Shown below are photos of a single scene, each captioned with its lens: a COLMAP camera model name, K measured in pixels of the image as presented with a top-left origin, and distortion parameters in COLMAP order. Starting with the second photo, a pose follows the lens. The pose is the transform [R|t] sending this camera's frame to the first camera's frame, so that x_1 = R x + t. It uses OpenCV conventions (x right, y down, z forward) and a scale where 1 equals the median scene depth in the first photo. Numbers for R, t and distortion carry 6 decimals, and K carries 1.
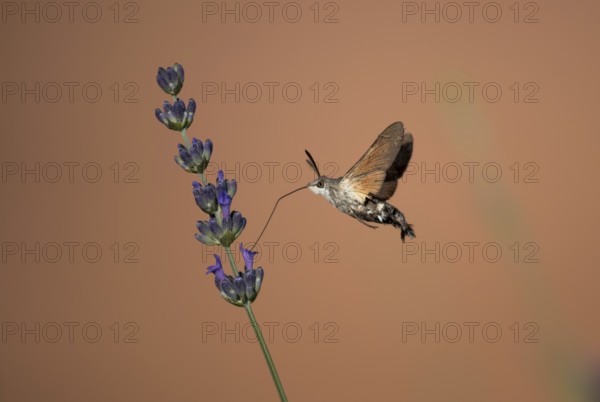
lens RADIAL K [[274.3, 0, 300.0], [0, 274.3, 201.0], [0, 0, 1]] dist [-0.001150, -0.000097]
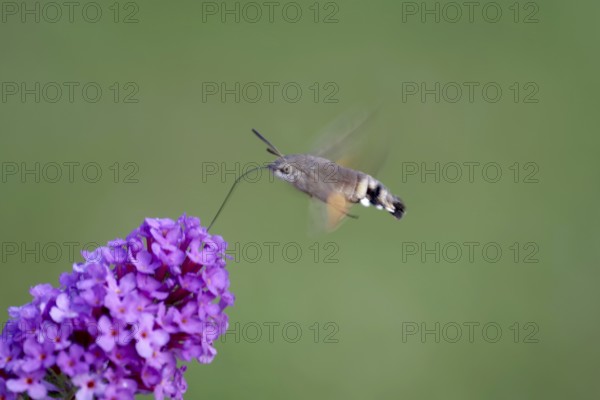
lens RADIAL K [[274.3, 0, 300.0], [0, 274.3, 200.0], [0, 0, 1]] dist [0.000860, 0.000059]
pose [[0.999998, -0.000171, 0.001806, 0.727680], [0.000177, 0.999995, -0.003264, -0.000173], [-0.001805, 0.003264, 0.999993, -0.000504]]
